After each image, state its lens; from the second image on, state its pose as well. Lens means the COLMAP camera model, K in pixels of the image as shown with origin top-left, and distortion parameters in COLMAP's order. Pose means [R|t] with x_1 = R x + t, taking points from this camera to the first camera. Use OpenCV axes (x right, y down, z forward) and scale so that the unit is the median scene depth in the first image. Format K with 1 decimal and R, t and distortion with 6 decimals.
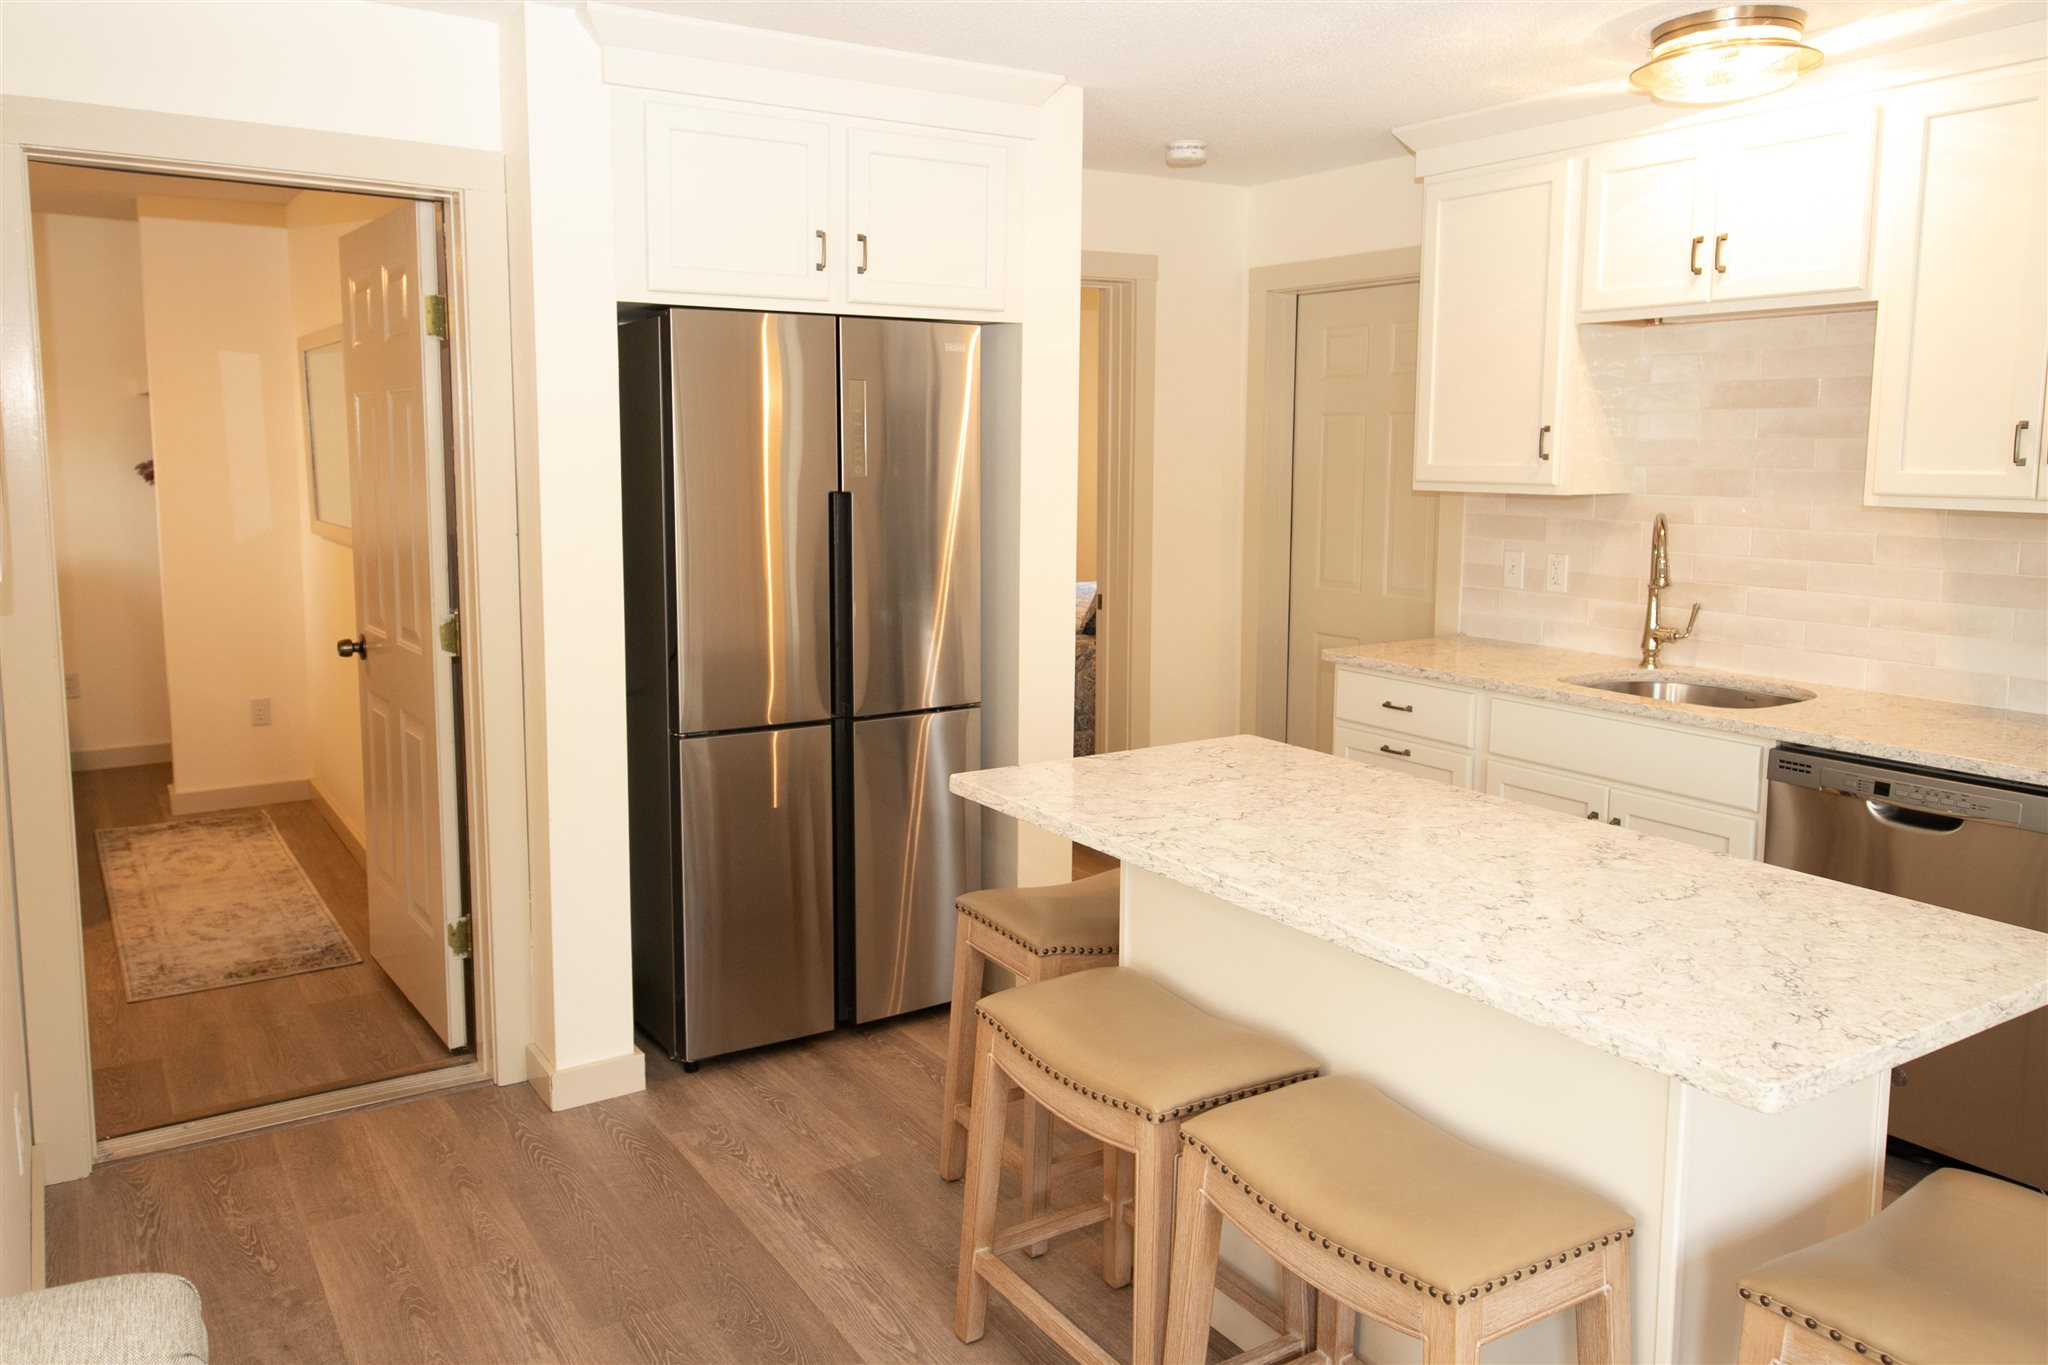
lens RADIAL K [[1464.9, 0, 966.8], [0, 1464.9, 607.5], [0, 0, 1]] dist [0.027423, -0.013609]
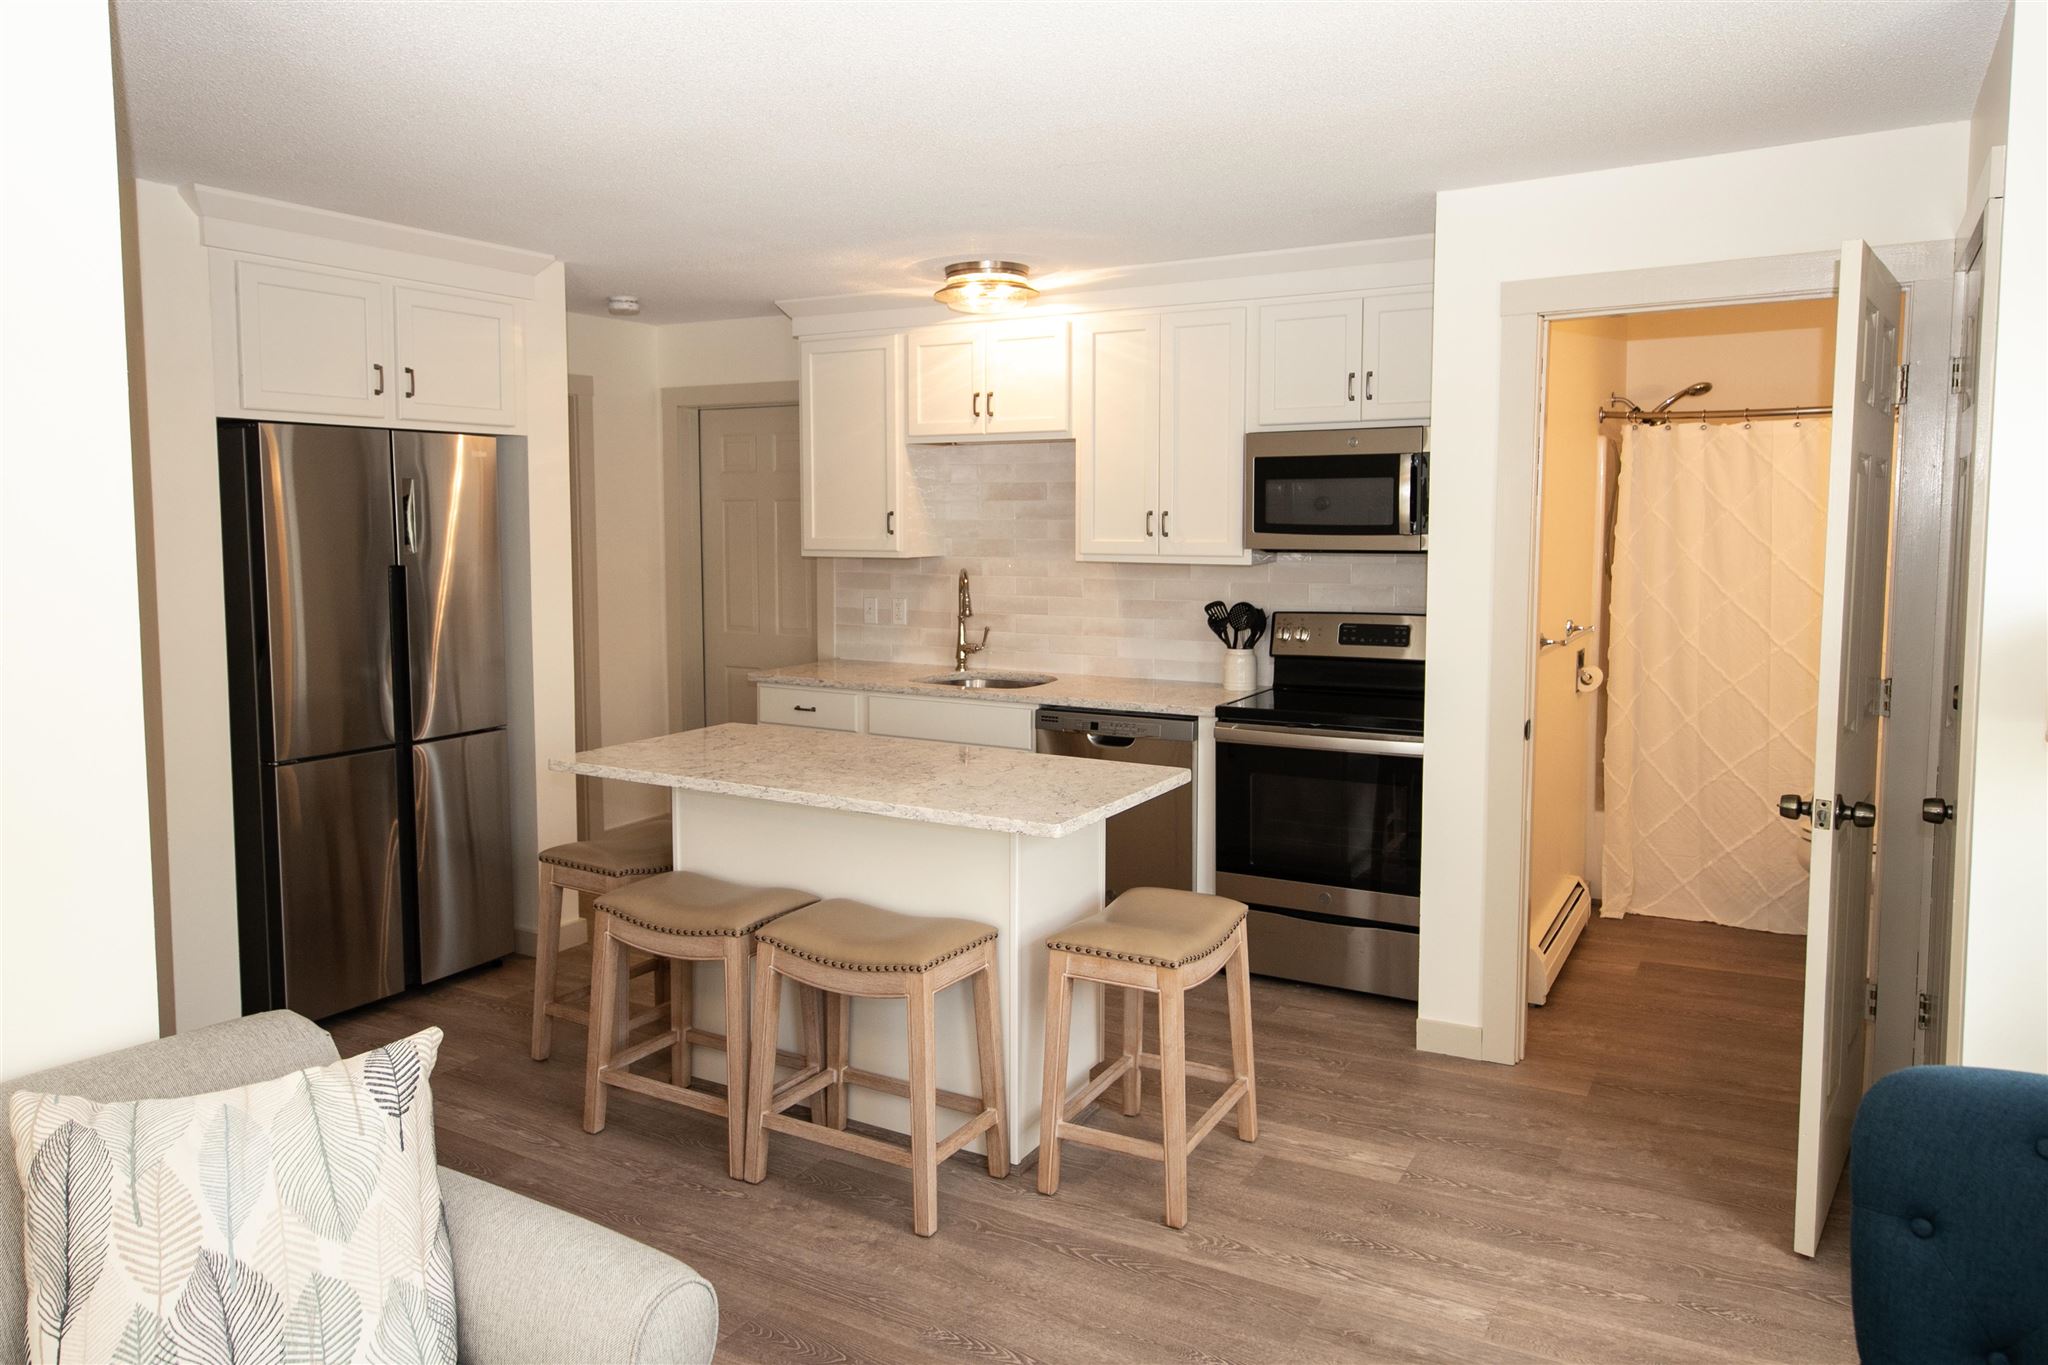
lens RADIAL K [[1388.5, 0, 980.8], [0, 1388.5, 620.9], [0, 0, 1]] dist [0.014699, 0.000025]
pose [[0.887170, -0.039964, 0.459710, -0.193292], [0.056125, 0.998191, -0.021537, 0.024425], [-0.458018, 0.044908, 0.887808, -0.310833]]
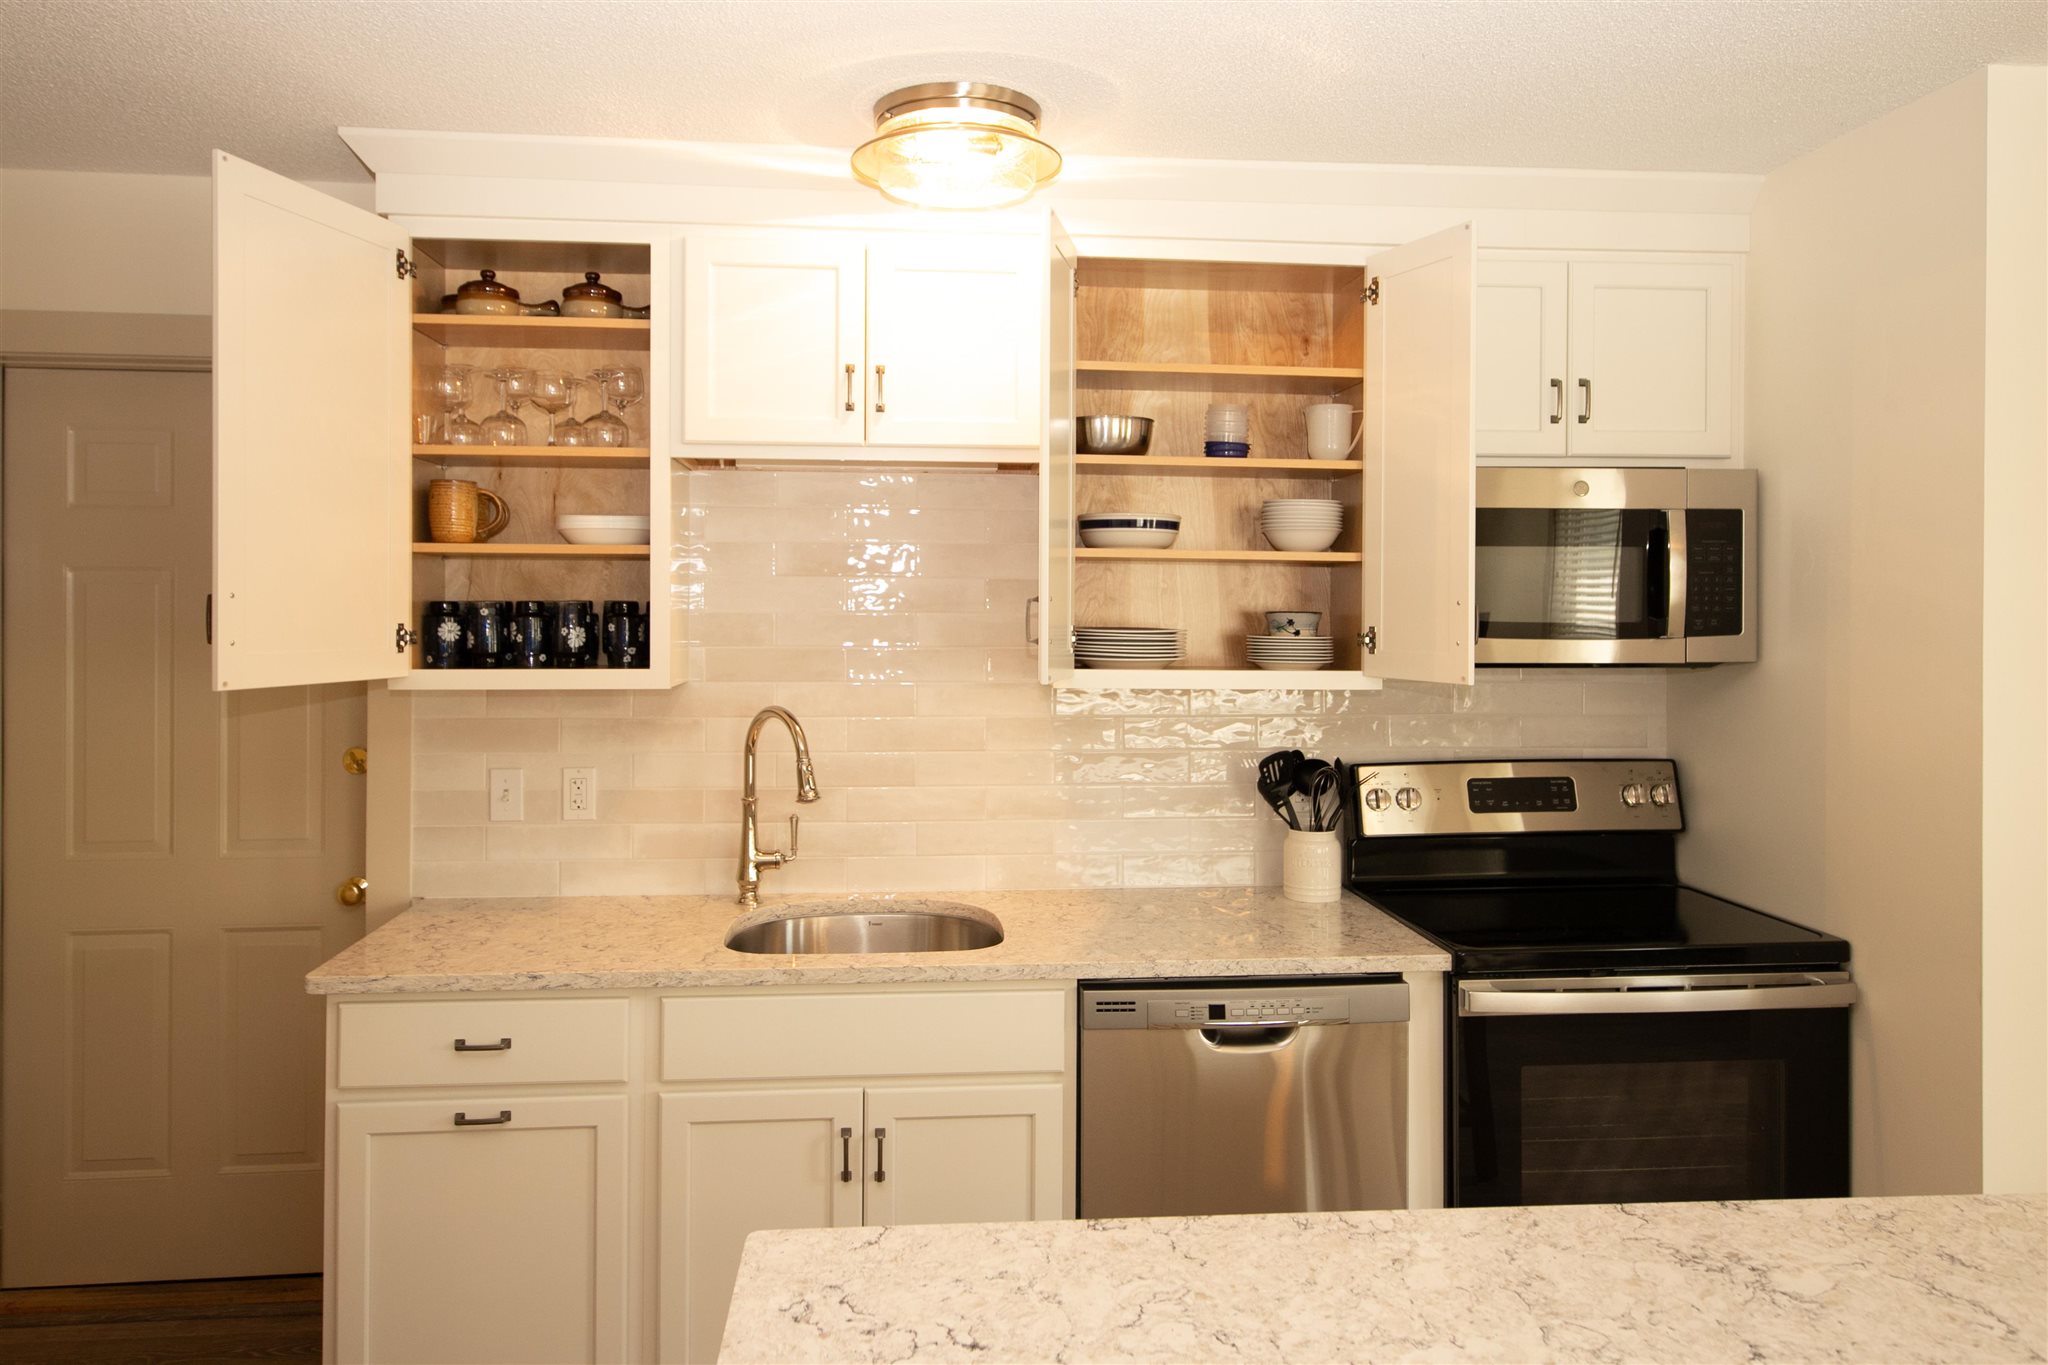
lens RADIAL K [[1388.5, 0, 1023.9], [0, 1388.5, 613.2], [0, 0, 1]] dist [0.014699, 0.000025]
pose [[0.450521, -0.001352, 0.892765, -0.141926], [0.097836, 0.994051, -0.047866, -0.070692], [-0.887389, 0.108909, 0.447973, 0.592109]]
